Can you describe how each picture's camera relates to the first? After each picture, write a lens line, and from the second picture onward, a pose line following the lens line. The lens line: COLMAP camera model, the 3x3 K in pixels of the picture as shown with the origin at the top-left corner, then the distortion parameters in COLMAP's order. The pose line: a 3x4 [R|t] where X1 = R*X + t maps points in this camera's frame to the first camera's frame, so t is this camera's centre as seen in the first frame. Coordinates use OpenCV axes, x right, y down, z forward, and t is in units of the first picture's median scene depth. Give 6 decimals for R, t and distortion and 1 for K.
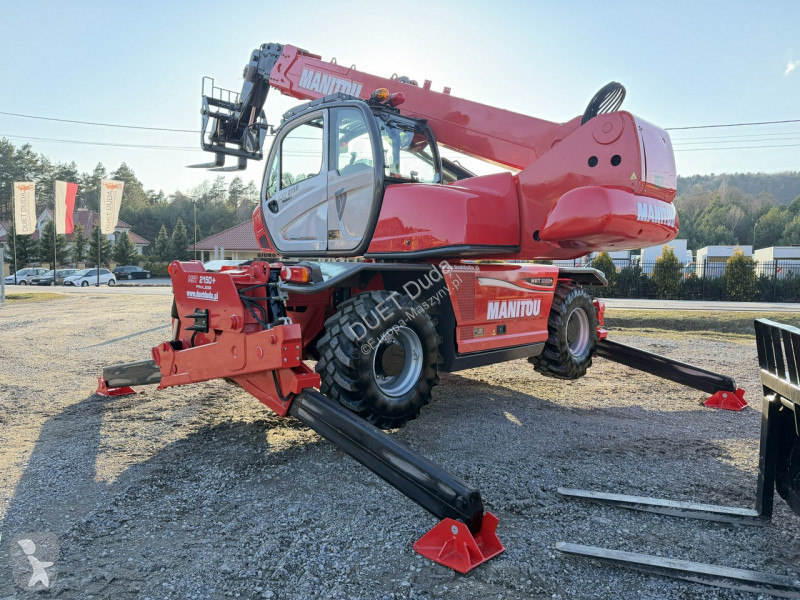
lens RADIAL K [[555.5, 0, 400.0], [0, 555.5, 300.0], [0, 0, 1]] dist [0.027239, -0.032731]
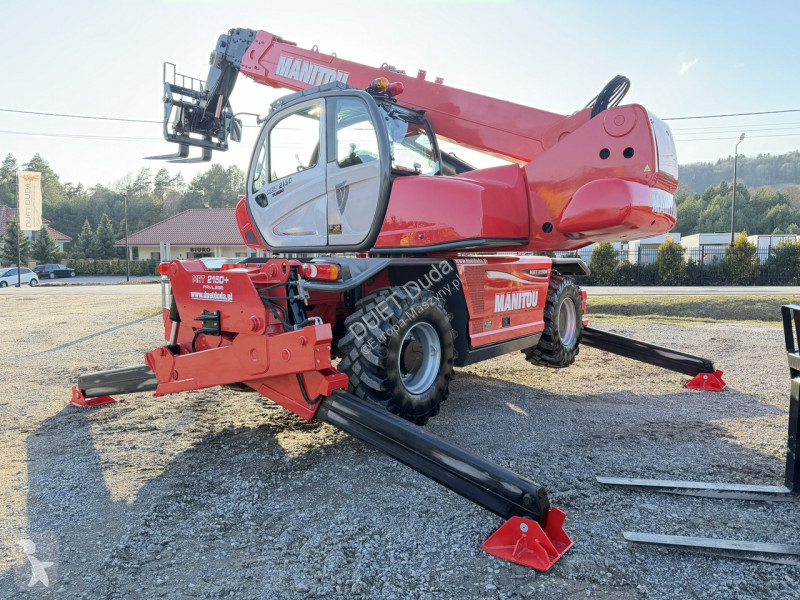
lens RADIAL K [[555.5, 0, 400.0], [0, 555.5, 300.0], [0, 0, 1]] dist [0.027239, -0.032731]
pose [[0.993455, -0.027677, 0.110820, -0.121230], [0.026039, 0.999530, 0.016207, -0.007333], [-0.111216, -0.013215, 0.993708, 0.025527]]
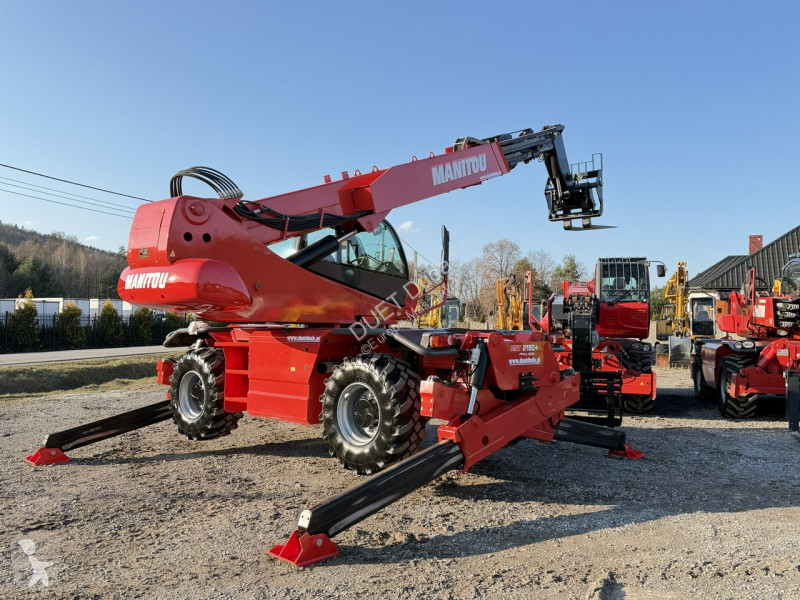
lens RADIAL K [[694.1, 0, 403.2], [0, 694.1, 299.6], [0, 0, 1]] dist [0.178165, -0.348870]
pose [[-0.019848, 0.021246, 0.999577, -1.555497], [0.051322, 0.998478, -0.020203, -0.103576], [-0.998485, 0.050900, -0.020908, 1.087232]]
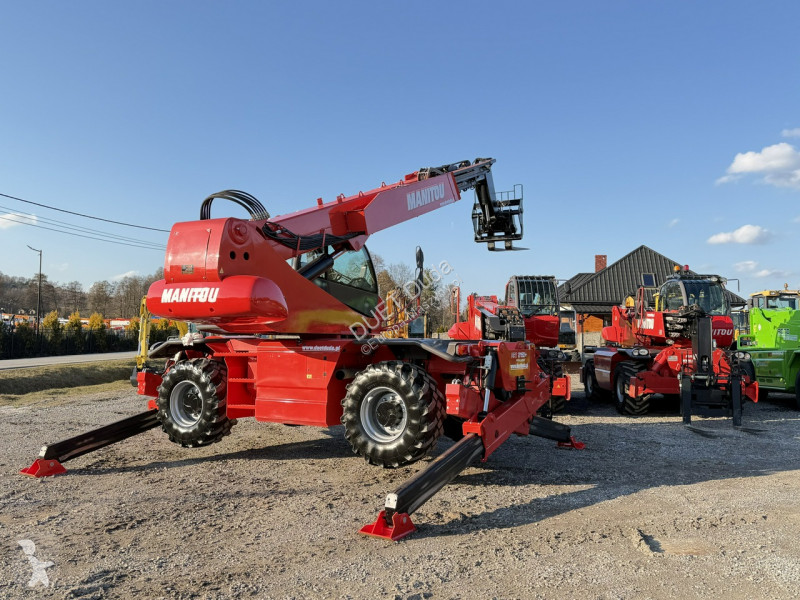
lens RADIAL K [[694.1, 0, 403.2], [0, 694.1, 299.6], [0, 0, 1]] dist [0.178165, -0.348870]
pose [[-0.231915, 0.036043, 0.972068, -1.687967], [0.049287, 0.998465, -0.025263, -0.122963], [-0.971487, 0.042052, -0.233336, 1.426373]]
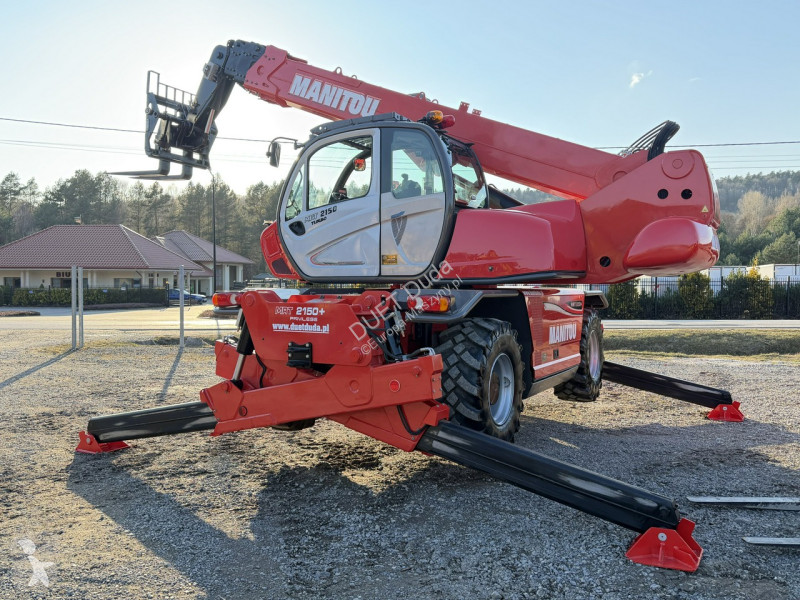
lens RADIAL K [[644.4, 0, 400.0], [0, 644.4, 300.0], [0, 0, 1]] dist [0.064634, -0.090375]
pose [[0.967192, -0.016421, 0.253516, -0.395100], [0.026085, 0.999054, -0.034803, -0.011050], [-0.252704, 0.040274, 0.966705, -0.066651]]
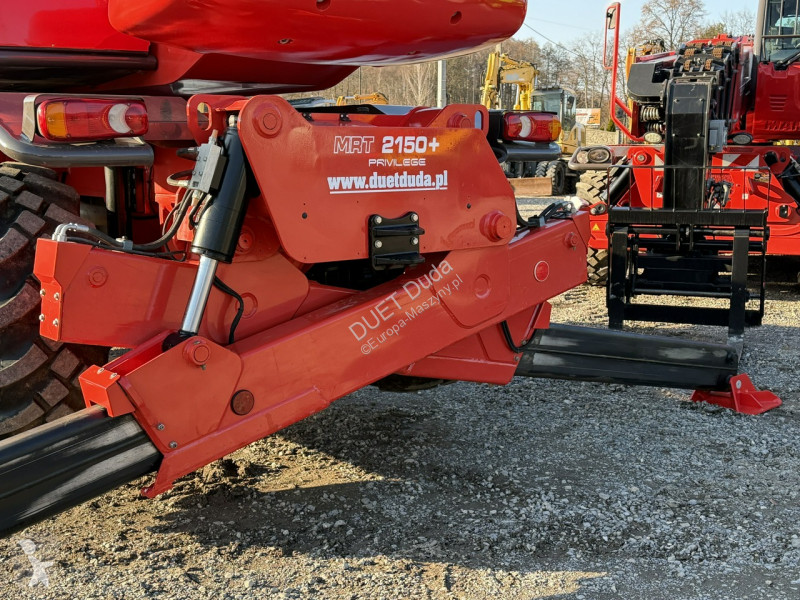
lens RADIAL K [[1047.7, 0, 400.0], [0, 1047.7, 300.0], [0, 0, 1]] dist [0.140448, -0.044478]
pose [[0.100087, -0.160554, 0.981939, -0.983593], [0.065615, 0.985812, 0.154499, -0.036644], [-0.992813, 0.048966, 0.109202, 0.770708]]
